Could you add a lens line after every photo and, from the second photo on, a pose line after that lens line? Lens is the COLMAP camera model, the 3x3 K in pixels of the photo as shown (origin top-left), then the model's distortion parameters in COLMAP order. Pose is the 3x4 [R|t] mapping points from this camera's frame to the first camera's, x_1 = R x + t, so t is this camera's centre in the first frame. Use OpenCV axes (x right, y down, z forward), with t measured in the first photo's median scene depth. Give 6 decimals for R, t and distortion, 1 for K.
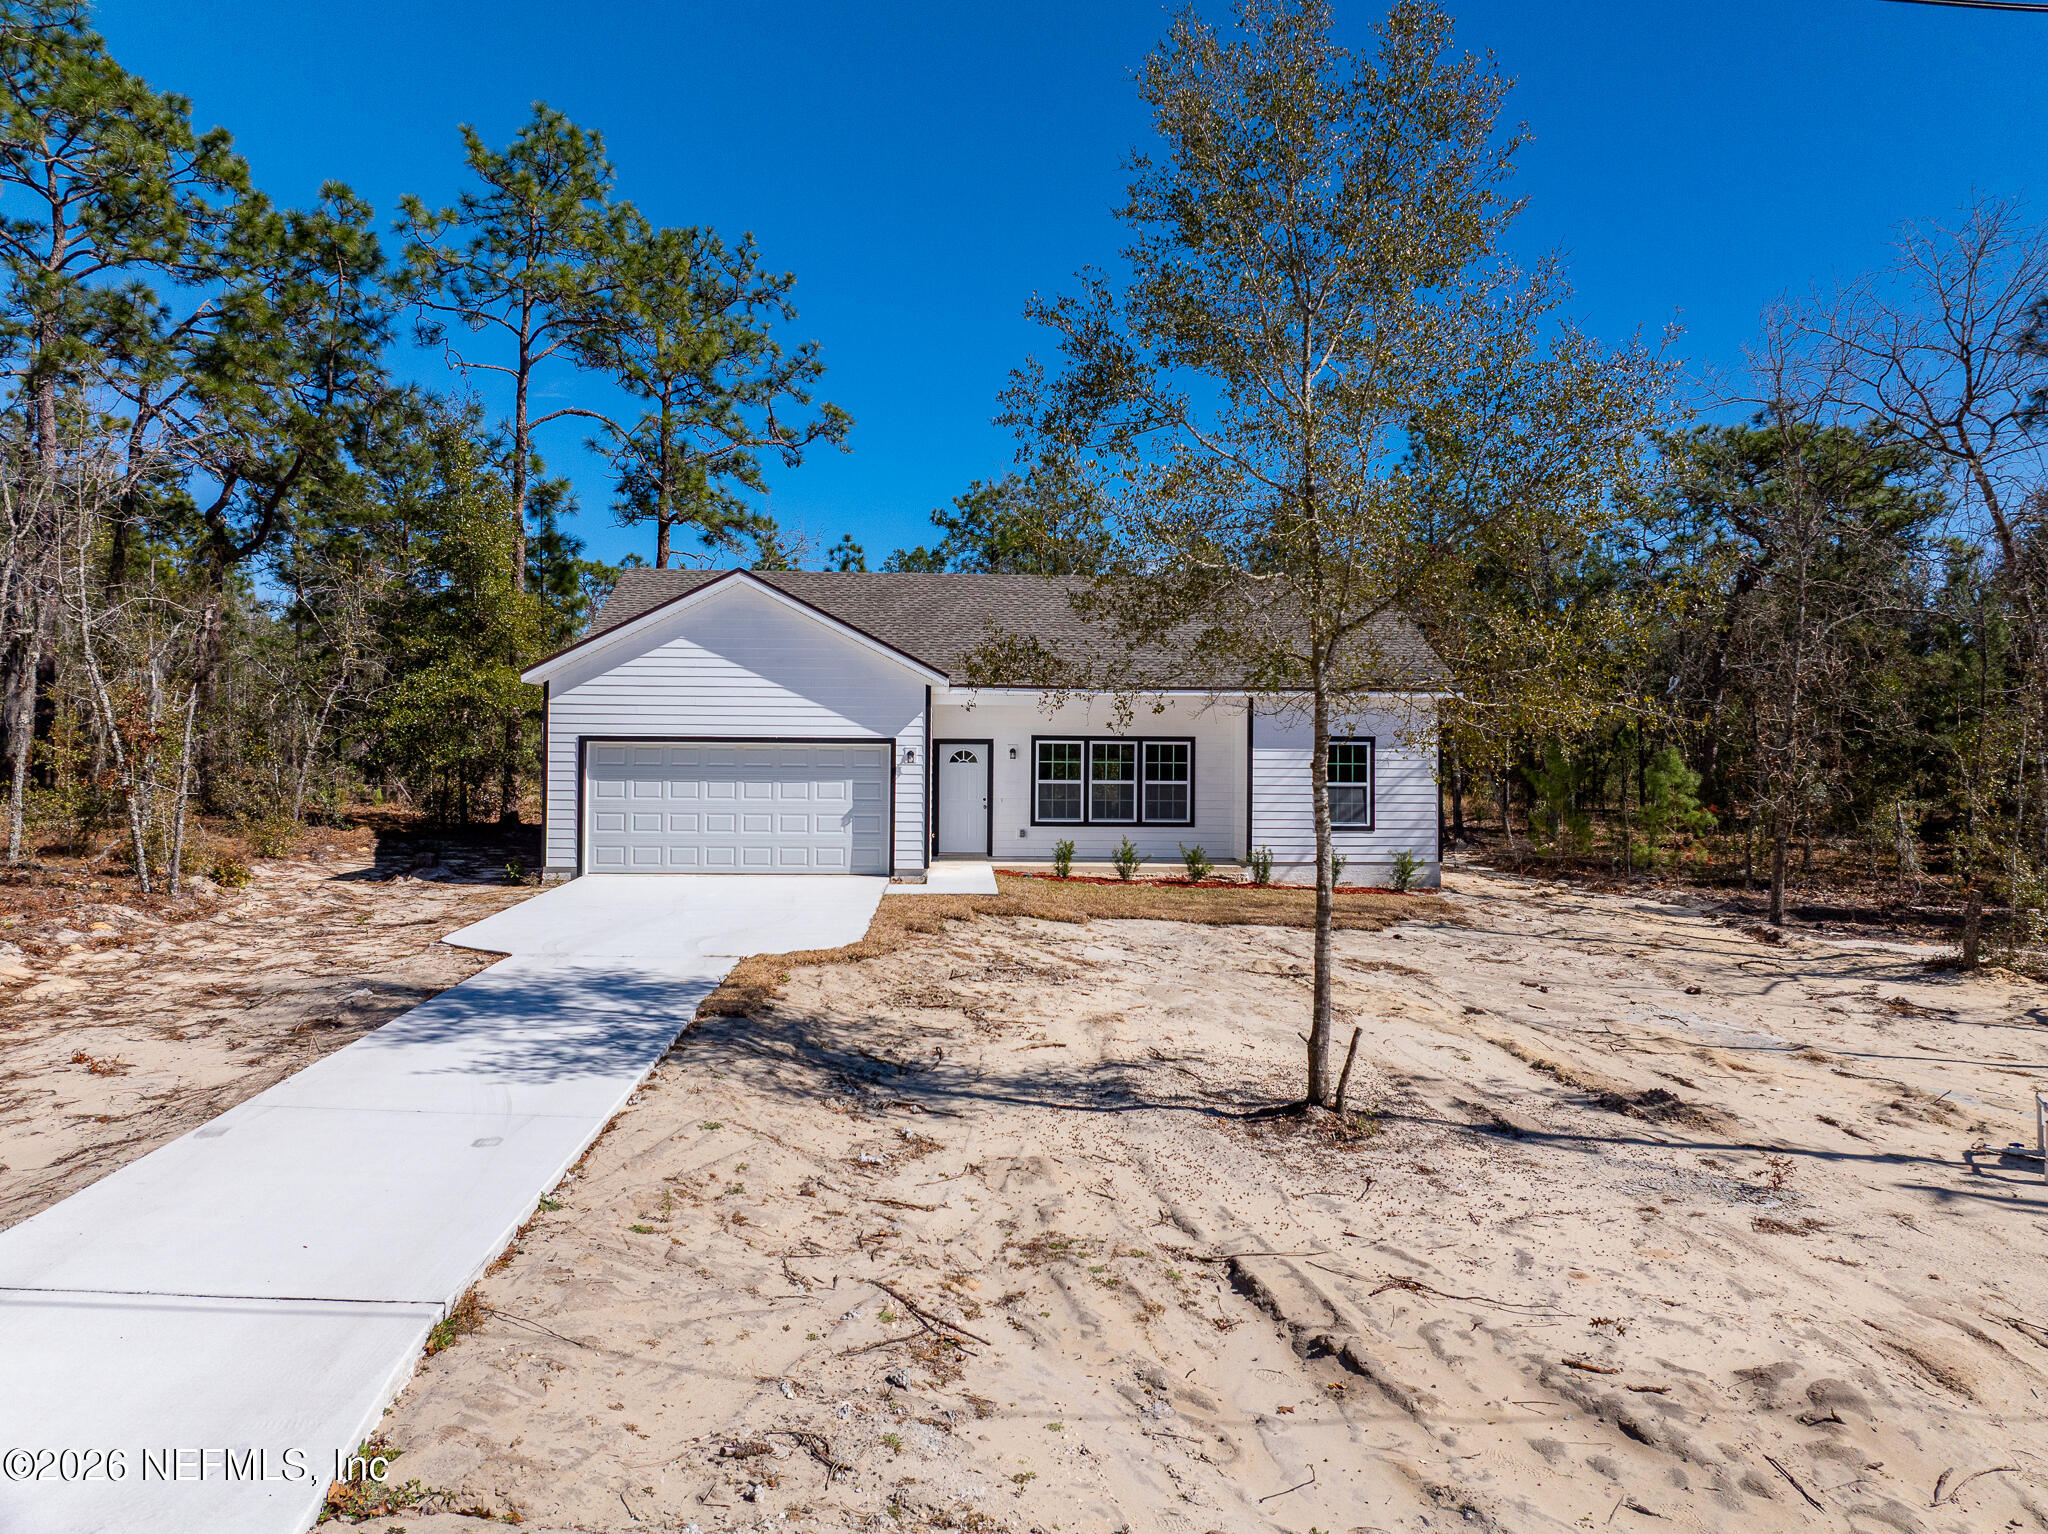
lens RADIAL K [[1437.9, 0, 1031.9], [0, 1437.9, 766.7], [0, 0, 1]] dist [-0.043668, 0.005495]
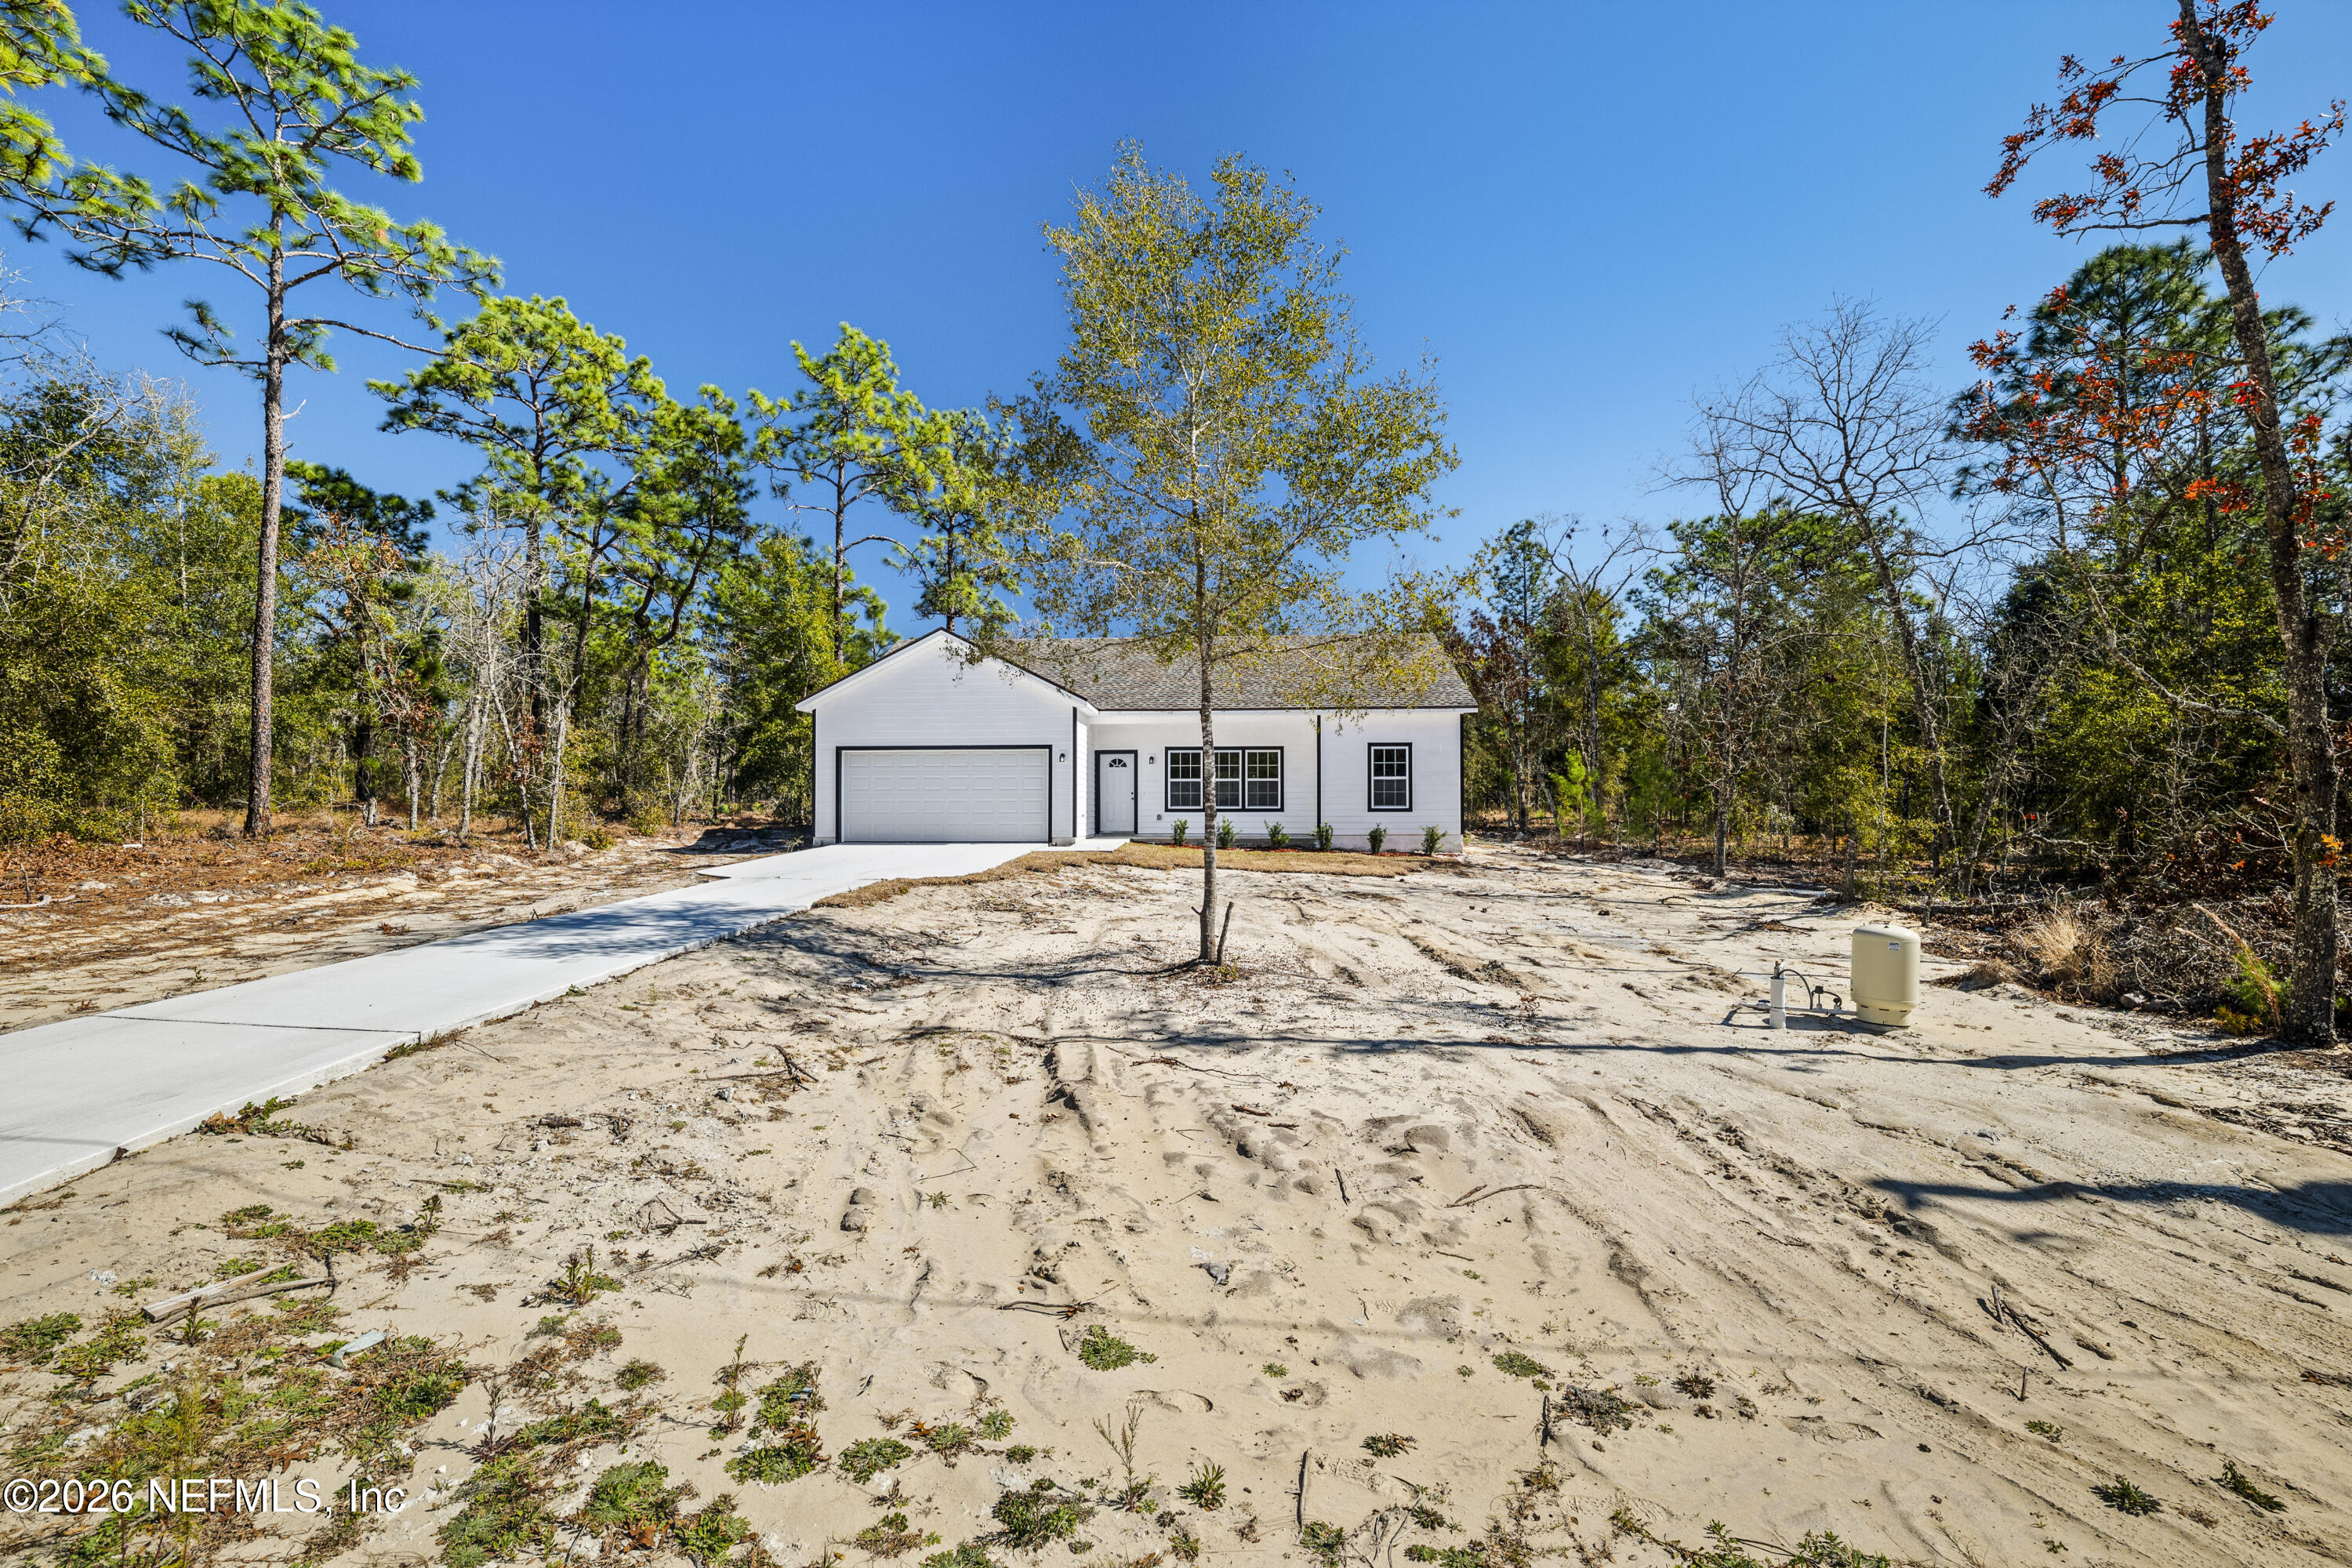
lens RADIAL K [[1018.1, 0, 1176.0], [0, 1018.1, 784.0], [0, 0, 1]] dist [-0.004755, 0.000042]
pose [[0.992943, -0.013441, -0.117825, 0.164101], [0.010239, 0.999563, -0.027736, 0.054229], [0.118147, 0.026334, 0.992647, 0.017051]]
